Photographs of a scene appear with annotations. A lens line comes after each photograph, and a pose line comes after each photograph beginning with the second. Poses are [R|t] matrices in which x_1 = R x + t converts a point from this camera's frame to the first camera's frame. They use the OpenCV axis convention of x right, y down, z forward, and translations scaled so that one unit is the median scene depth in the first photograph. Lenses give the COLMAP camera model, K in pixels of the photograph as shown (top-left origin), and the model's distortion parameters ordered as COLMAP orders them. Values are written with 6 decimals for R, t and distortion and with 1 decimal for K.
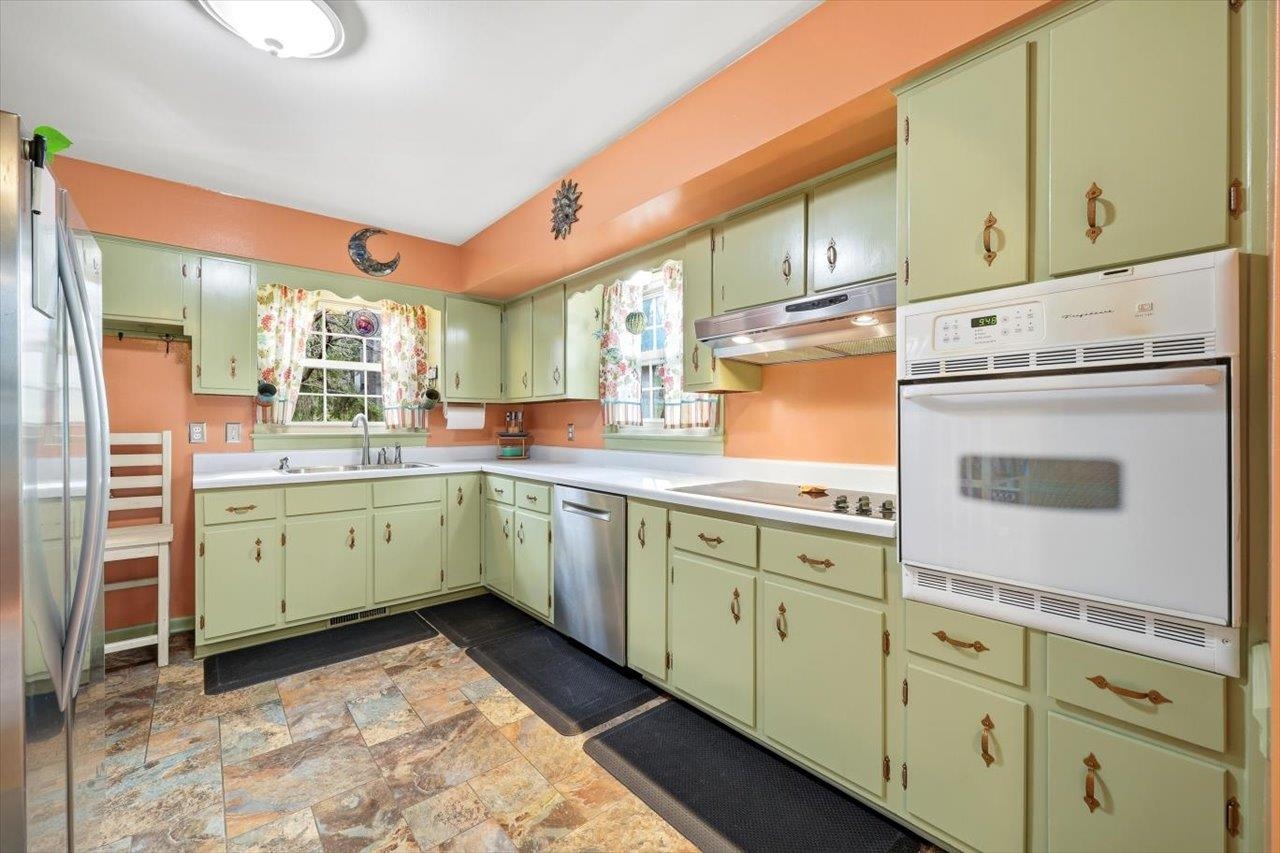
lens RADIAL K [[523.3, 0, 640.0], [0, 523.3, 426.5], [0, 0, 1]] dist [0.000401, 0.000282]
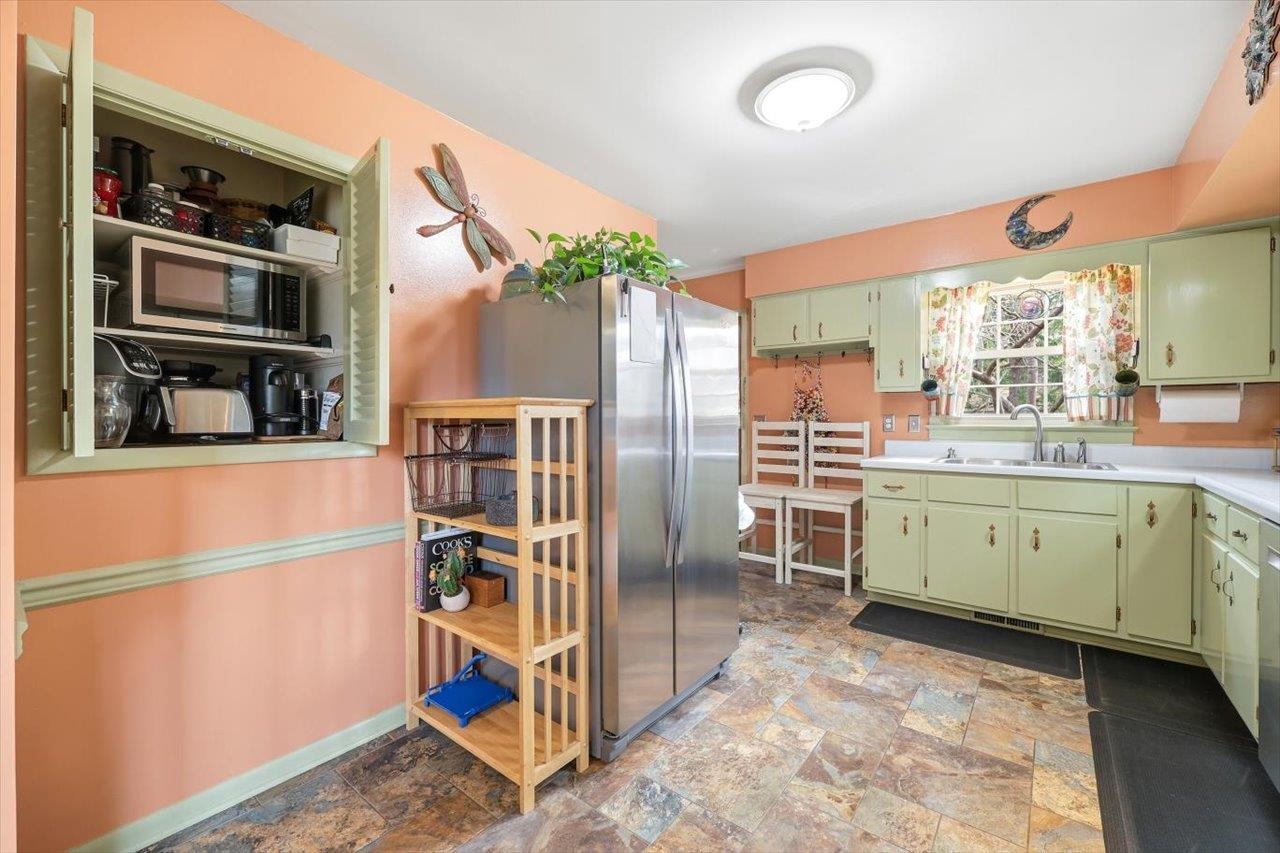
lens RADIAL K [[518.7, 0, 642.7], [0, 518.7, 418.2], [0, 0, 1]] dist [0.000898, 0.000134]
pose [[0.196752, 0.000910, -0.980453, 0.271237], [-0.000878, 0.999999, 0.000752, -0.000783], [0.980453, 0.000713, 0.196753, 0.199331]]
